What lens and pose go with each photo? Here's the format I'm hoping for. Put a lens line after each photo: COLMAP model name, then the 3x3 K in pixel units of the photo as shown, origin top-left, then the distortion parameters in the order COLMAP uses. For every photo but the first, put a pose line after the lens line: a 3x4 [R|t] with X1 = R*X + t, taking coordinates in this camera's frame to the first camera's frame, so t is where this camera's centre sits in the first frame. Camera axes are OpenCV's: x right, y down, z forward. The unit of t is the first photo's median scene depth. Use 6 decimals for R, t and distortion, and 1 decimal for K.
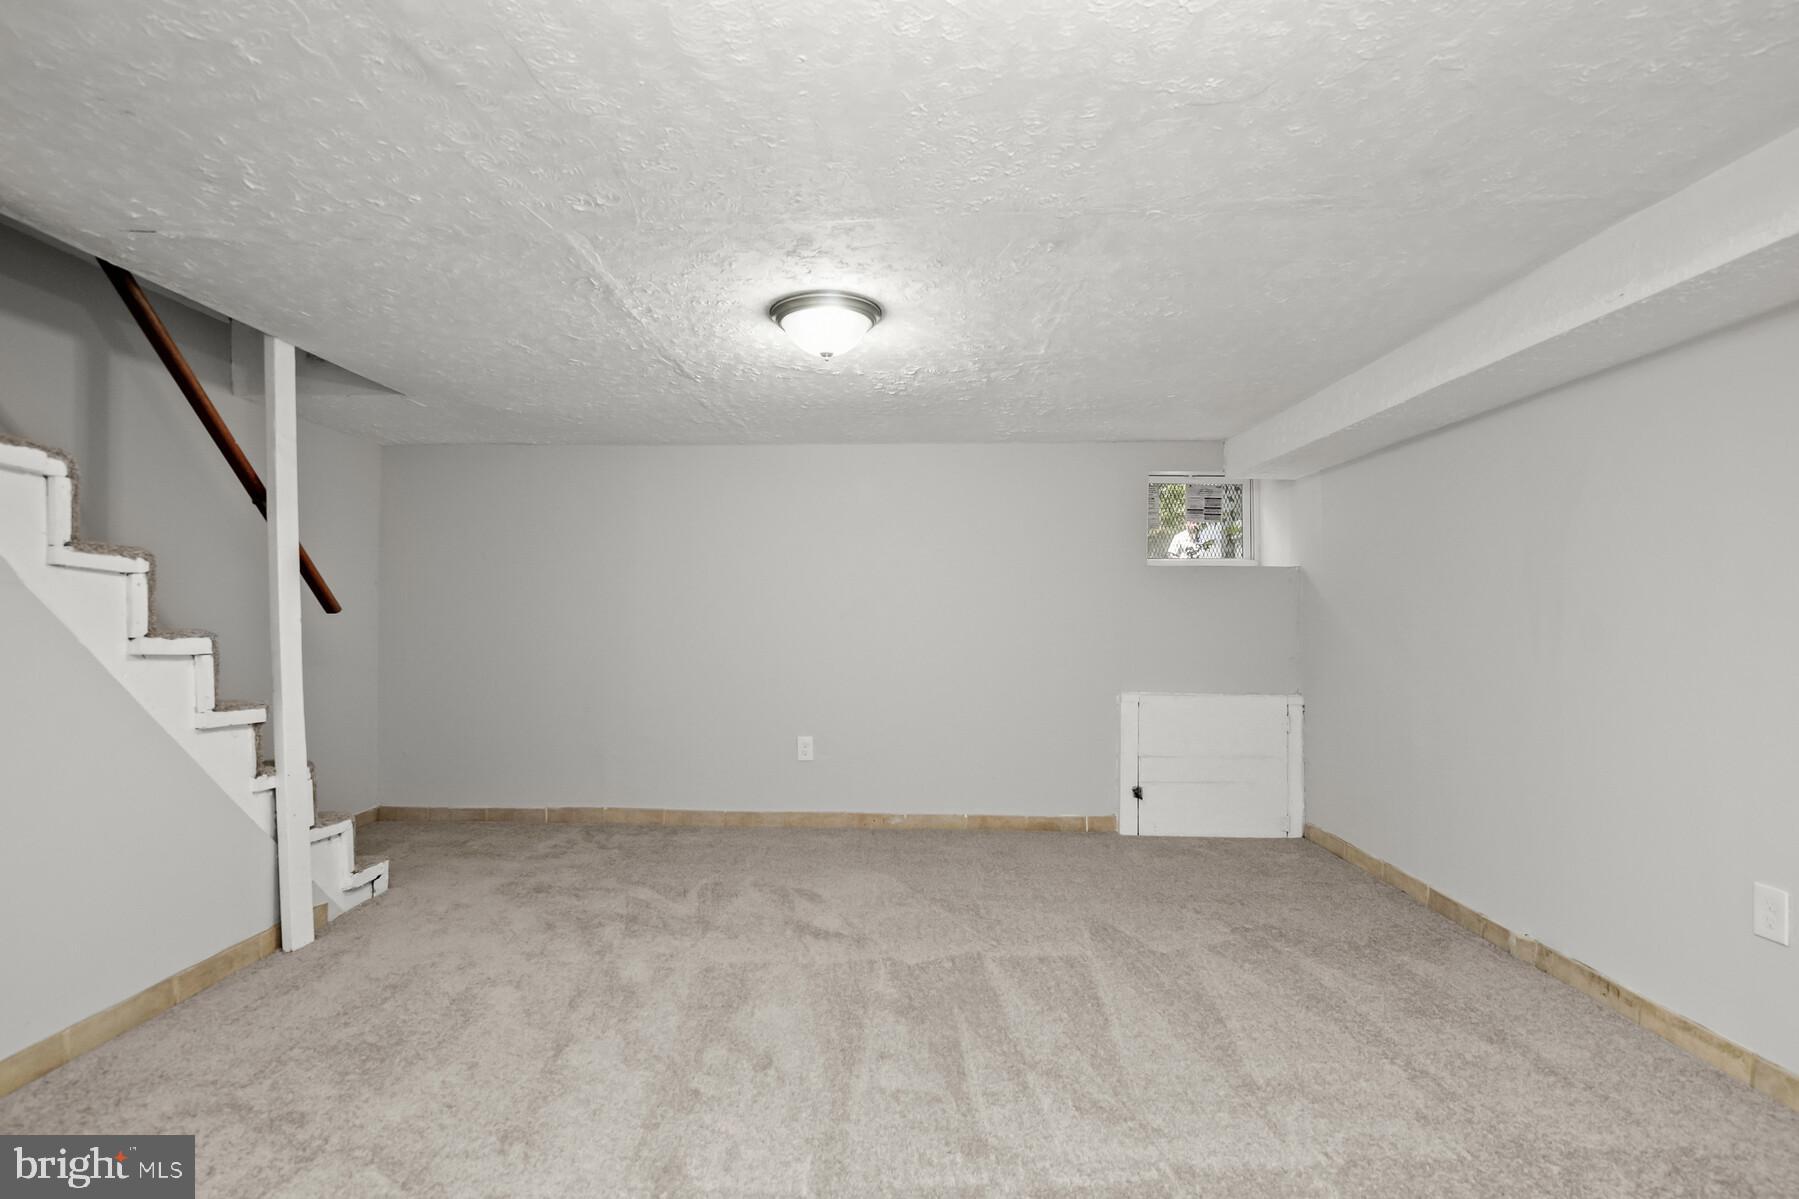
lens RADIAL K [[828.7, 0, 894.0], [0, 828.7, 613.4], [0, 0, 1]] dist [-0.007391, 0.000374]
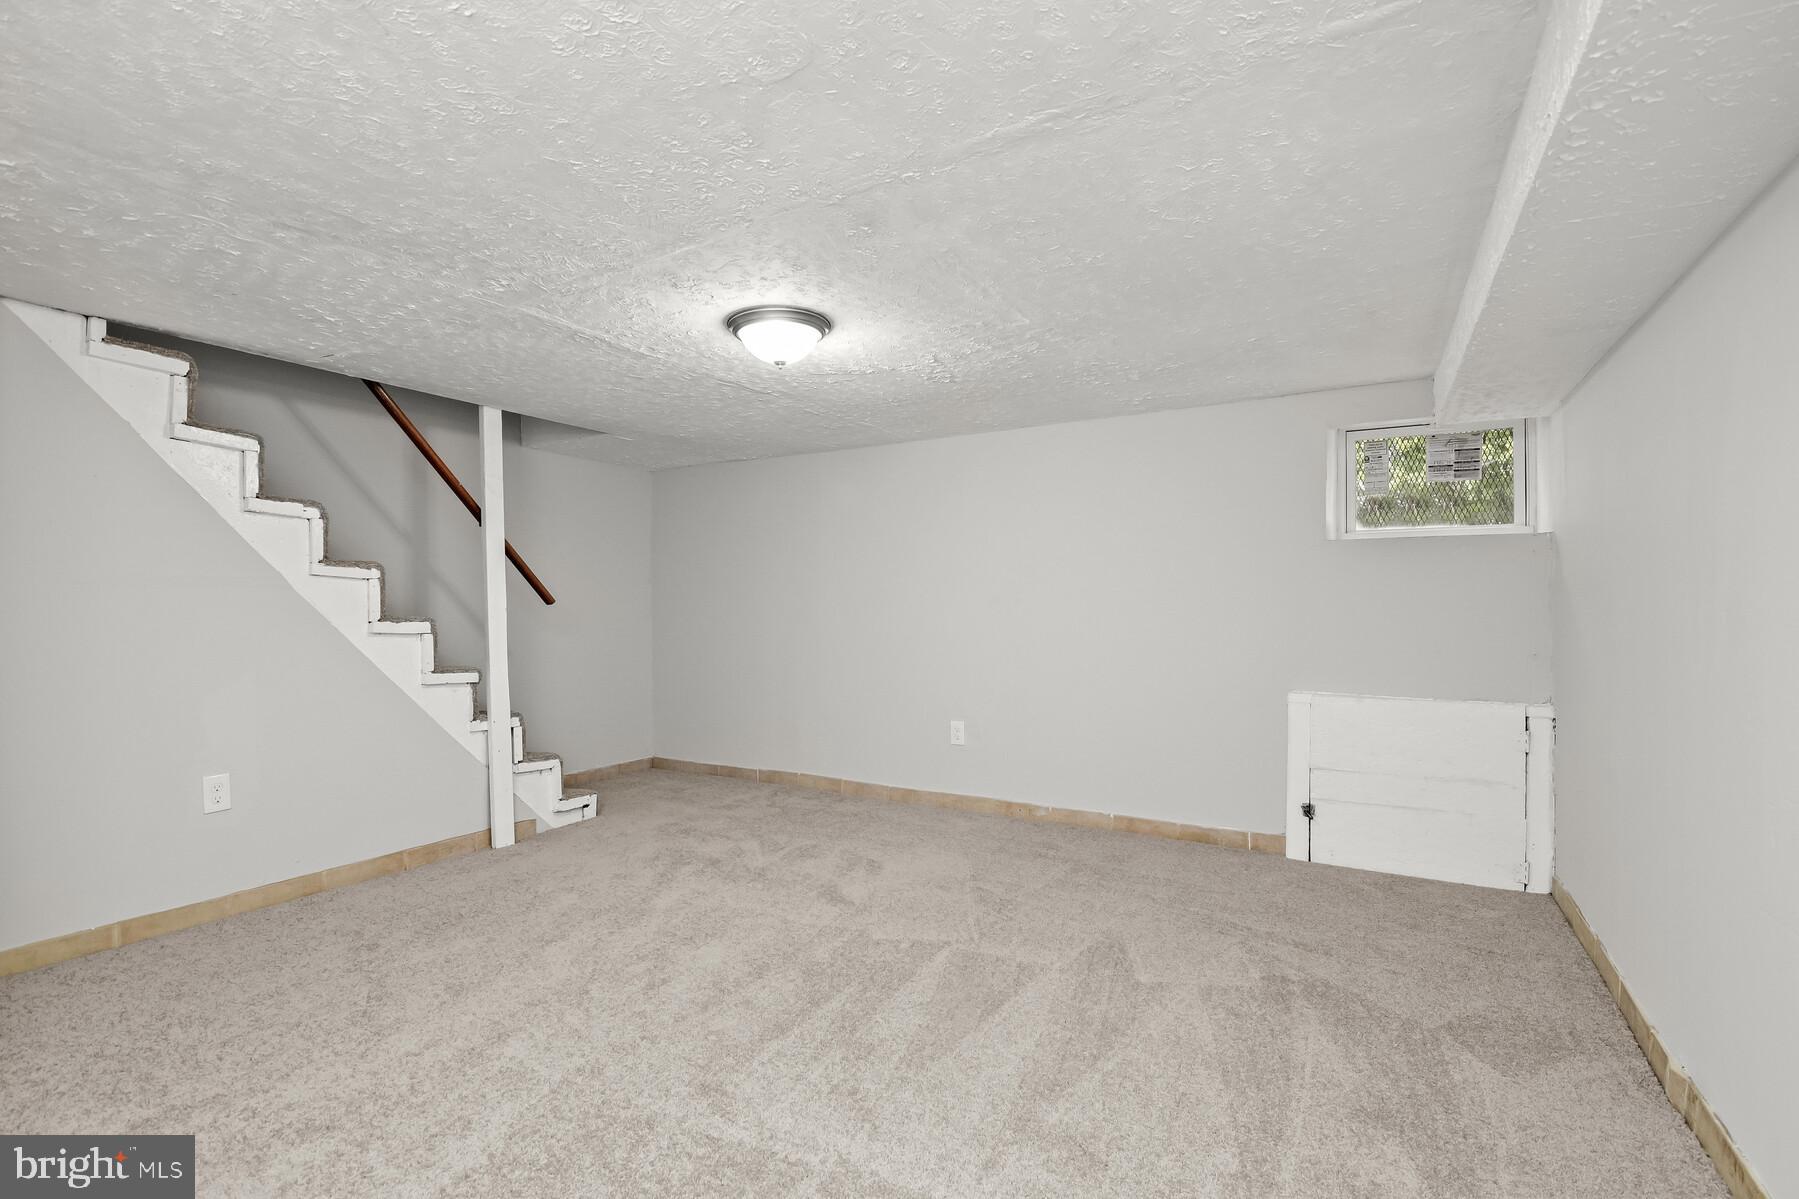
lens RADIAL K [[828.7, 0, 894.0], [0, 828.7, 613.4], [0, 0, 1]] dist [-0.007391, 0.000374]
pose [[0.879109, -0.001950, -0.476616, 0.475589], [0.008425, 0.999899, 0.011449, 0.003949], [0.476546, -0.014081, 0.879037, 0.093472]]
